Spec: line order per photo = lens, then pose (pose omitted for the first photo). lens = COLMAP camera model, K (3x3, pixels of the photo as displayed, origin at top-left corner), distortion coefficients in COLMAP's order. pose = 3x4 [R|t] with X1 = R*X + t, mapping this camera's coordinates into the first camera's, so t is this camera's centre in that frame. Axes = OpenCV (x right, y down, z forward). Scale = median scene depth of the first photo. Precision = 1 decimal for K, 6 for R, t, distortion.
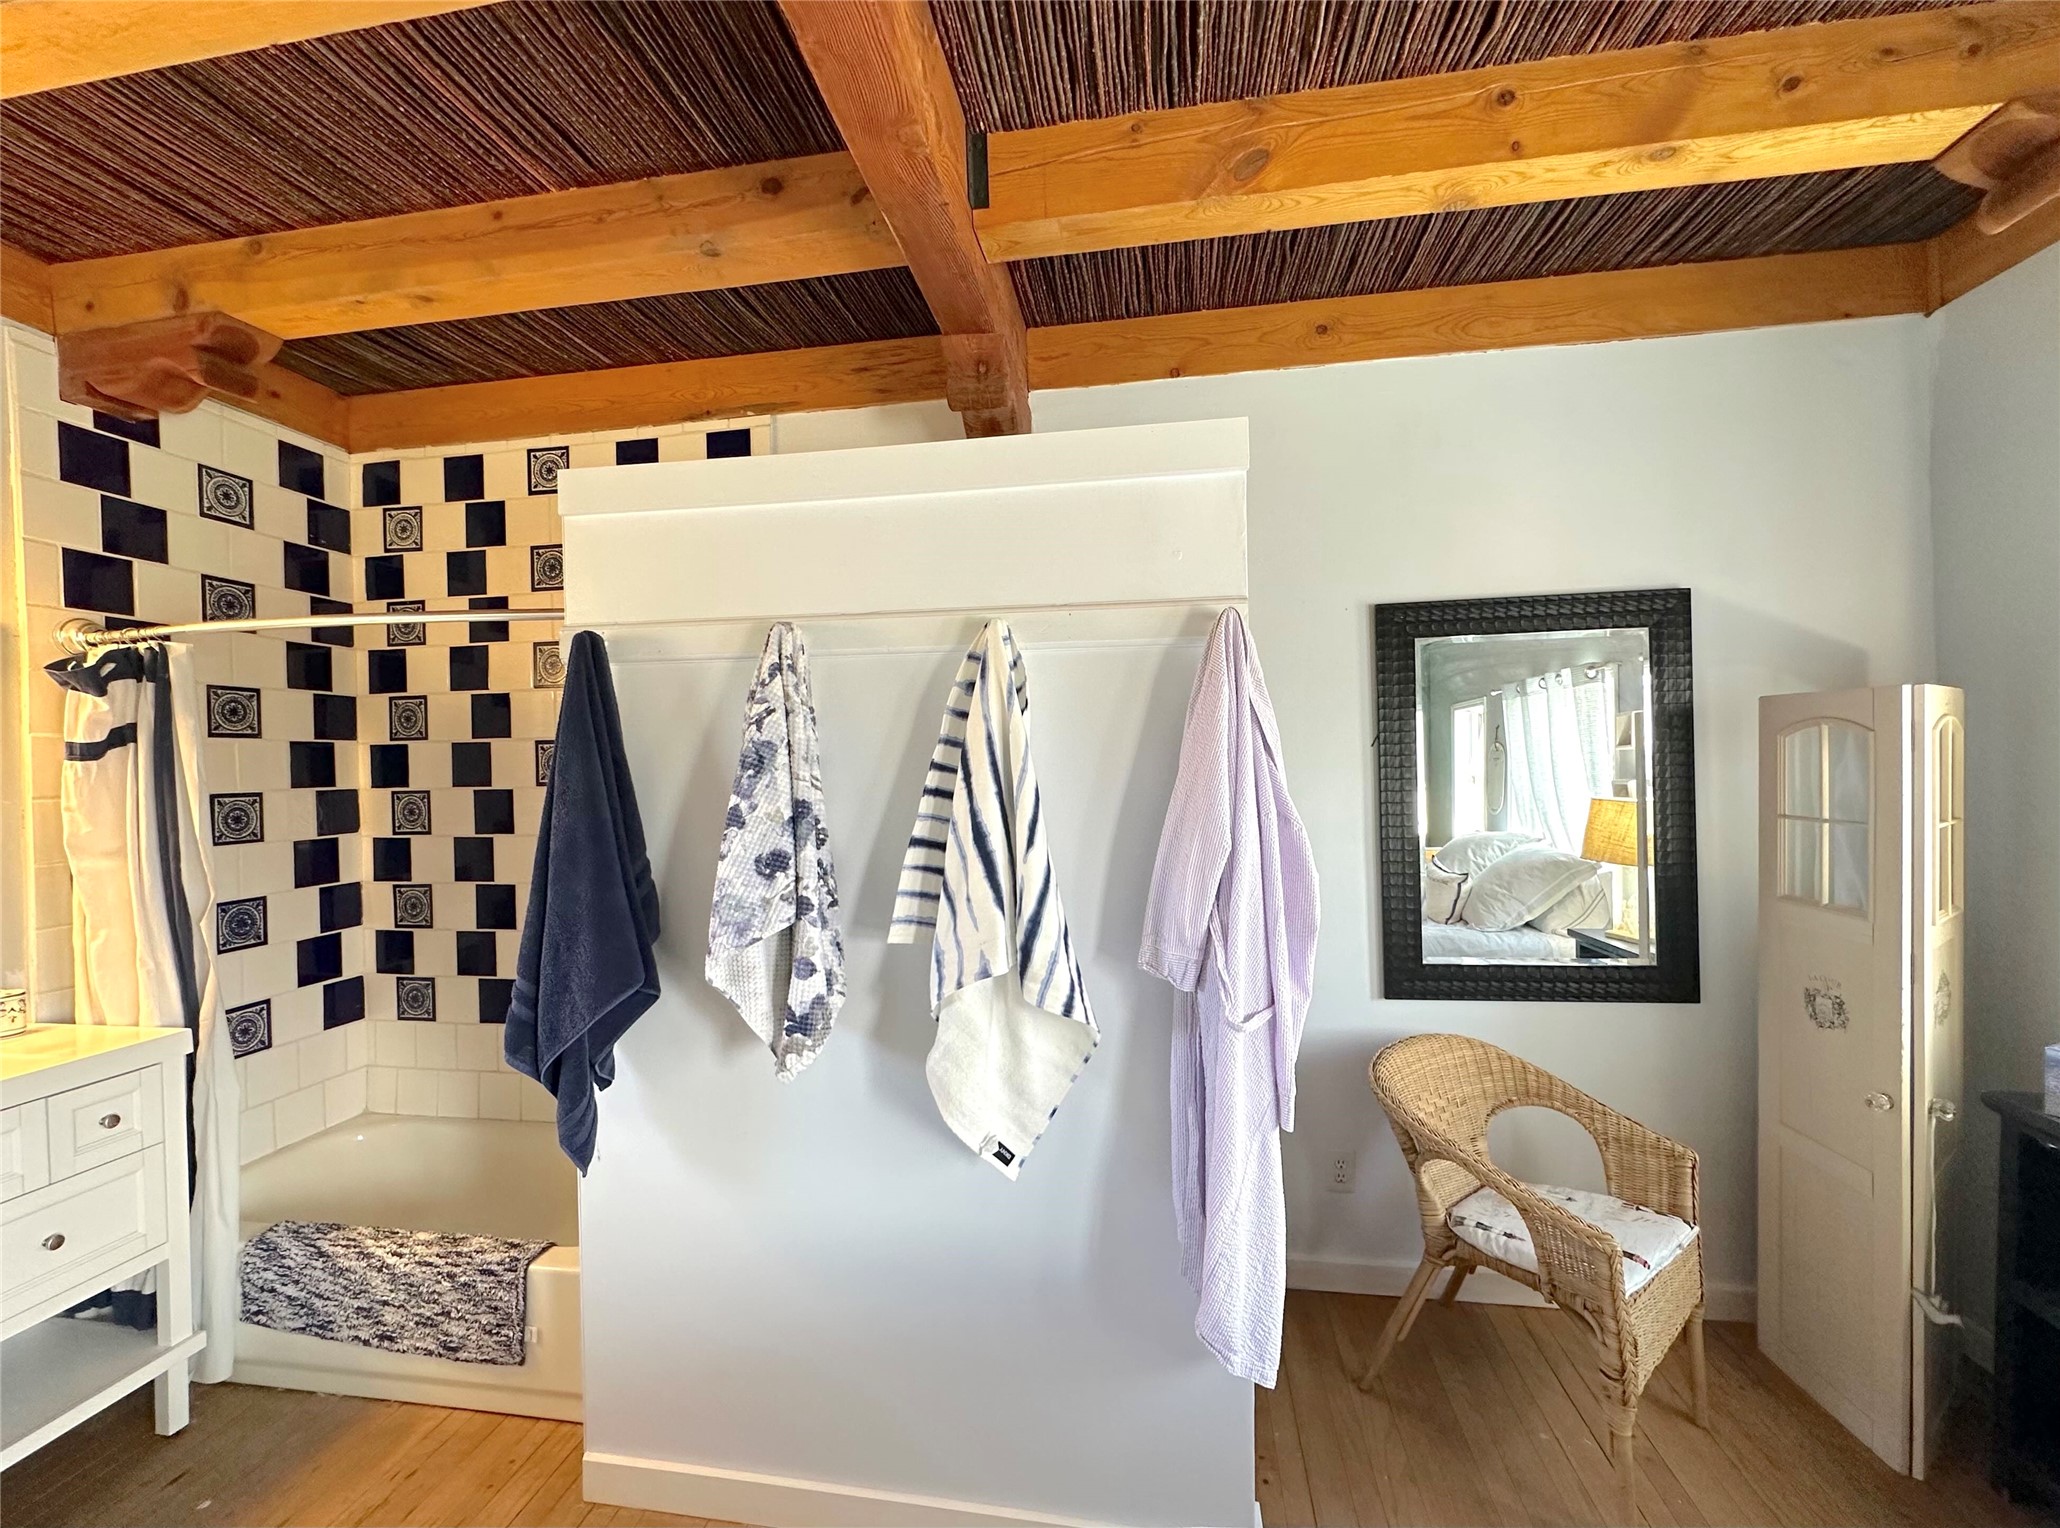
lens RADIAL K [[854.7, 0, 1031.9], [0, 854.7, 771.3], [0, 0, 1]] dist [-0.002761, 0.000699]
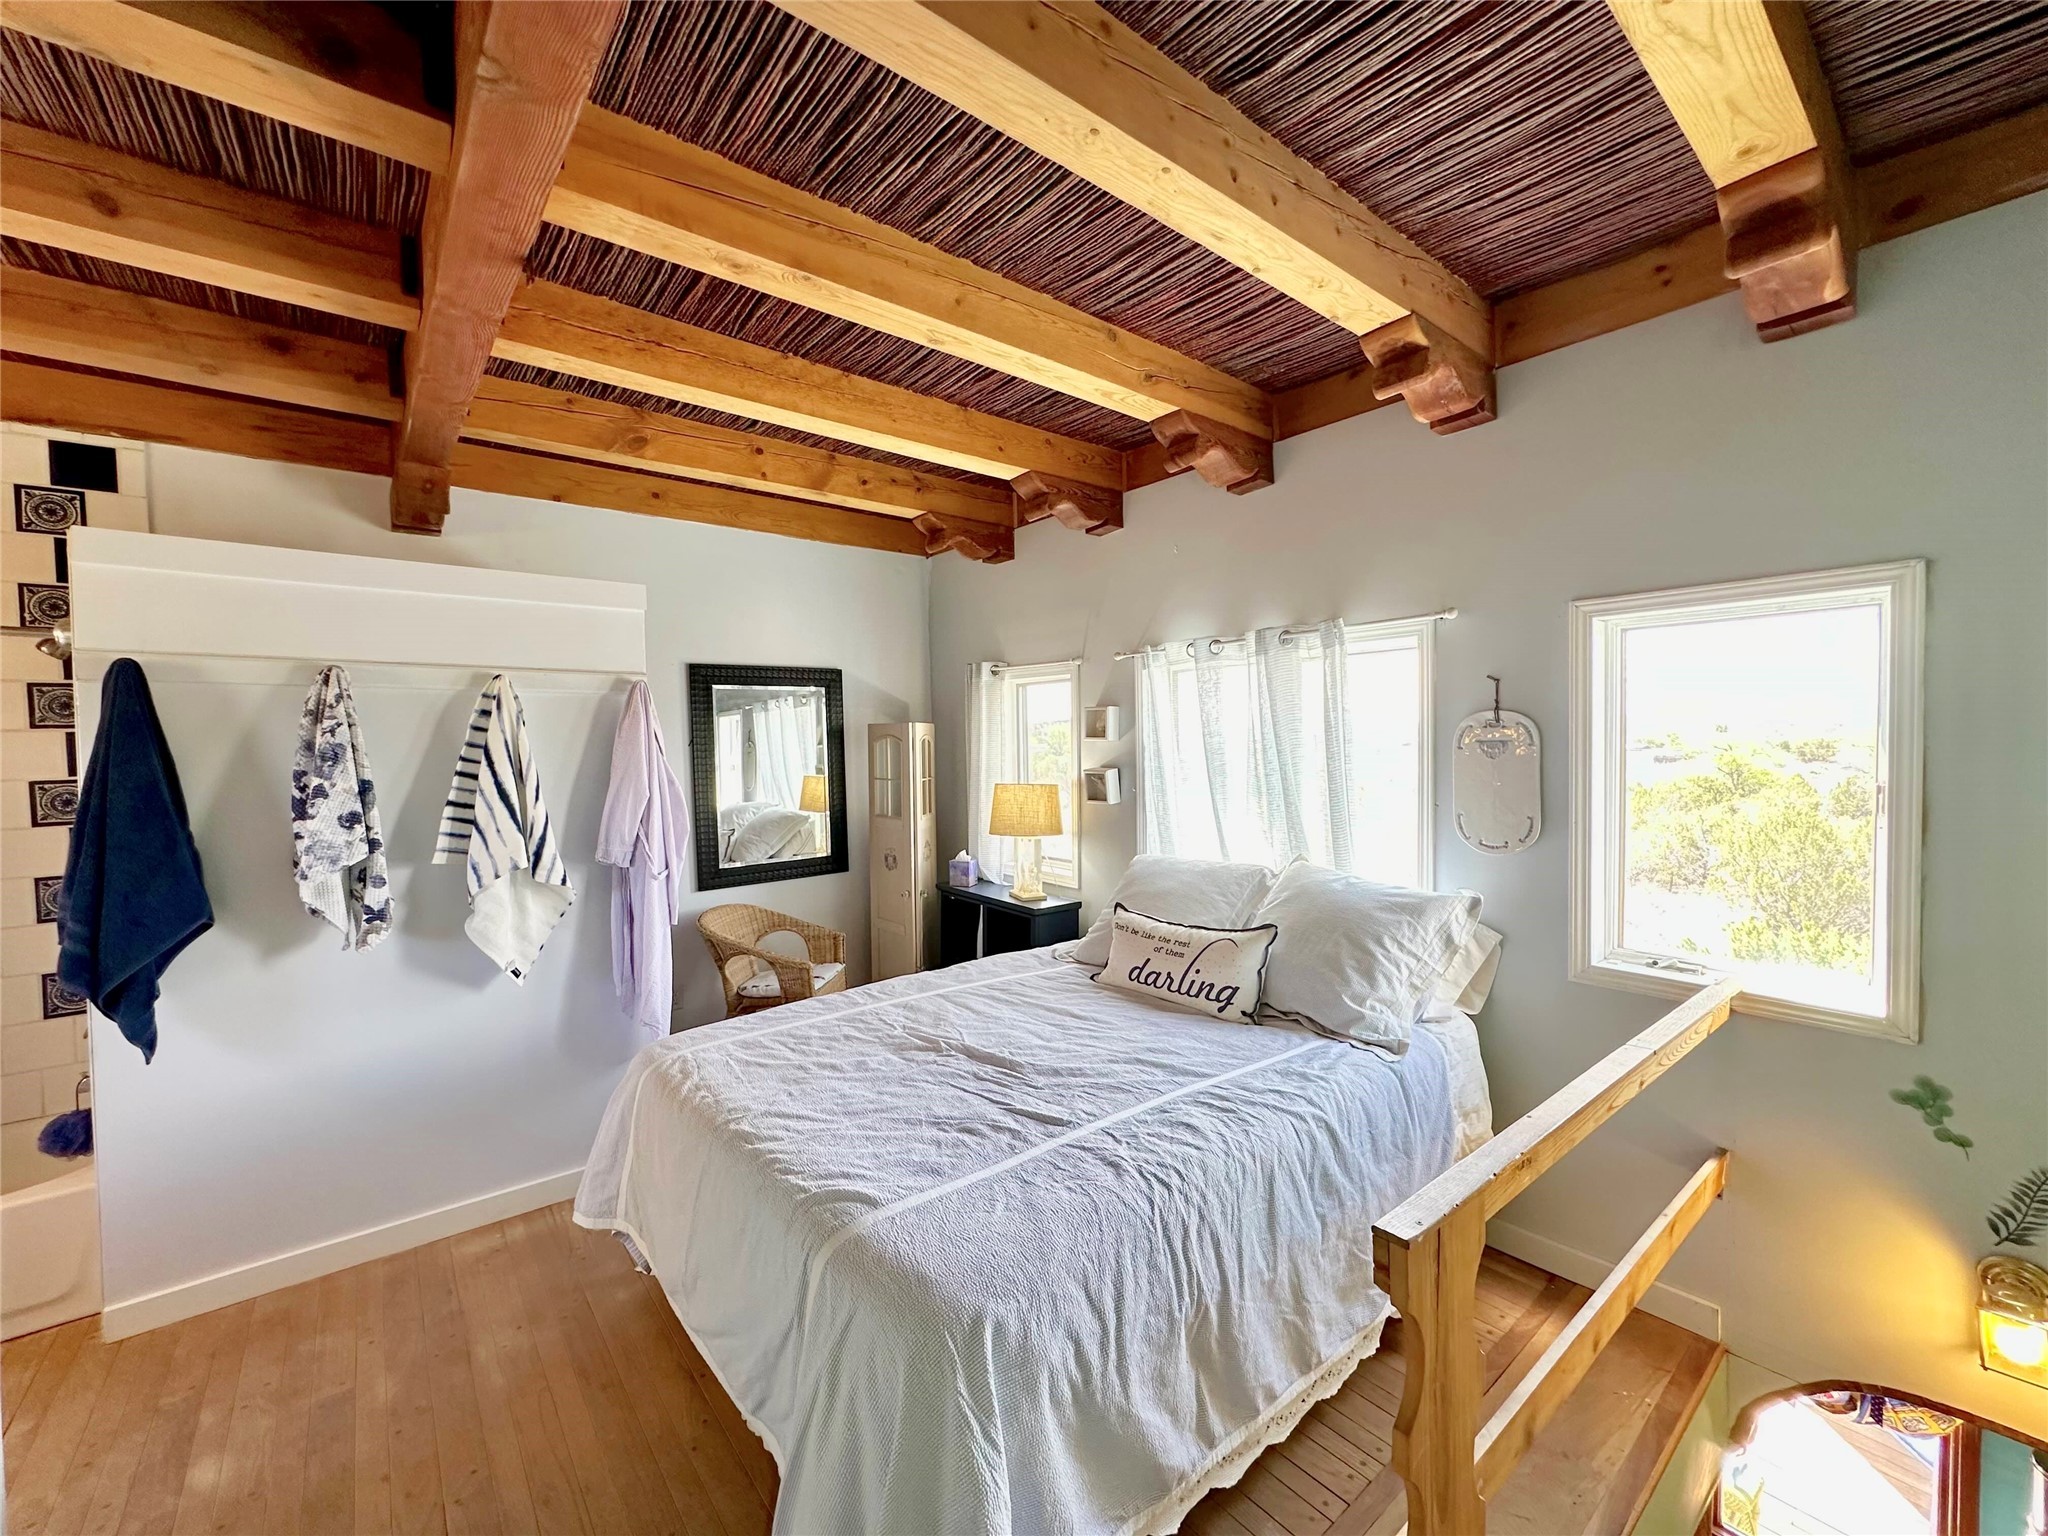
lens RADIAL K [[818.8, 0, 1026.1], [0, 818.8, 762.6], [0, 0, 1]] dist [-0.000232, -0.000392]
pose [[0.671549, -0.011833, 0.740866, -0.414881], [0.013949, 0.999897, 0.003327, 0.009277], [-0.740829, 0.008100, 0.671645, -0.687179]]
